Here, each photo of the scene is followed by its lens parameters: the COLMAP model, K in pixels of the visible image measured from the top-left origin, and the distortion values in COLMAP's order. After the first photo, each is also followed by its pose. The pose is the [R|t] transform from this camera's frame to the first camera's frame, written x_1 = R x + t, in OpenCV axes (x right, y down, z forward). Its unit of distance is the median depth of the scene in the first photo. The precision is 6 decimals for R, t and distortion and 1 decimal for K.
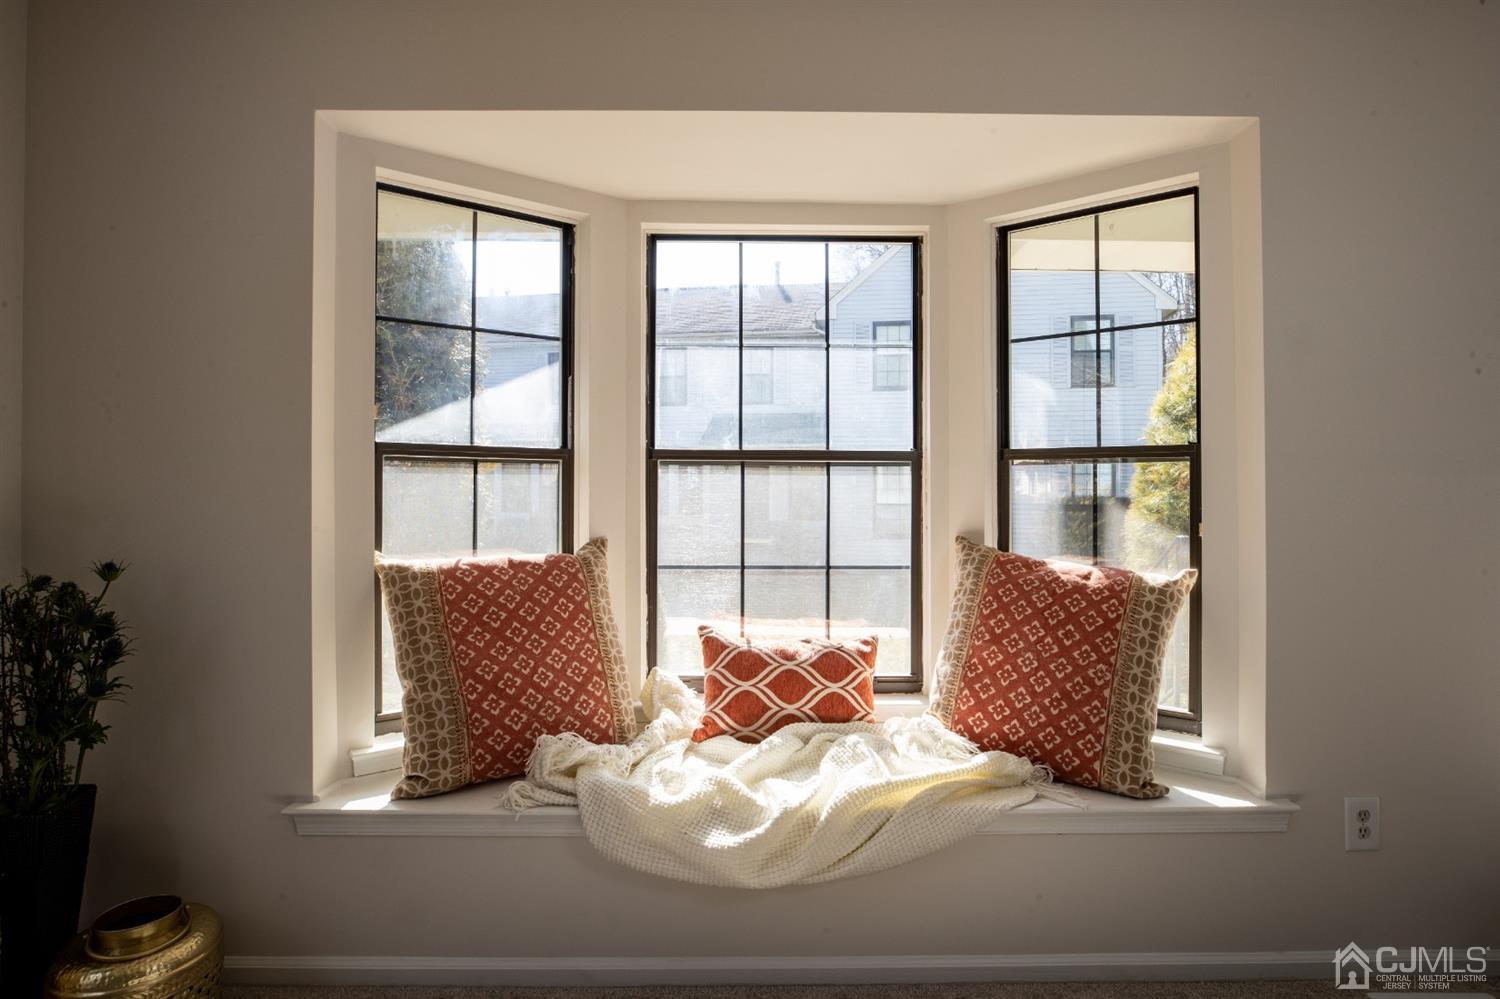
lens RADIAL K [[763.8, 0, 752.2], [0, 763.8, 488.6], [0, 0, 1]] dist [-0.005917, -0.000656]
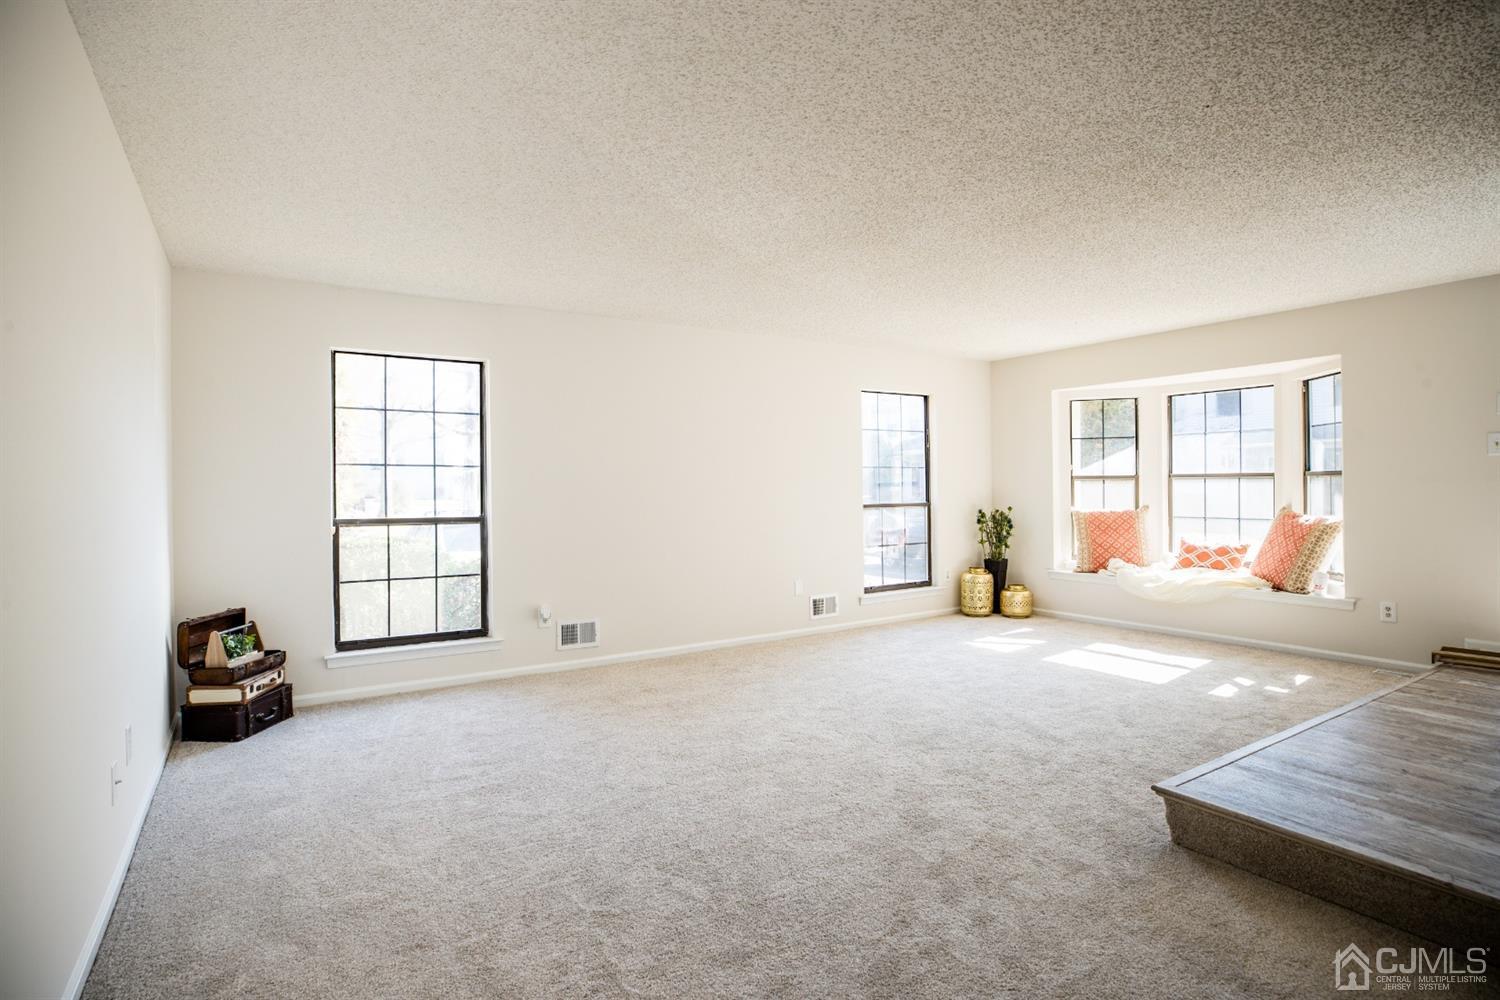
lens RADIAL K [[763.8, 0, 752.2], [0, 763.8, 489.1], [0, 0, 1]] dist [-0.005917, -0.000656]
pose [[0.527522, -0.003095, -0.849536, 1.741181], [0.013143, 0.999903, 0.004518, -0.033478], [0.849440, -0.013549, 0.527511, -2.133437]]
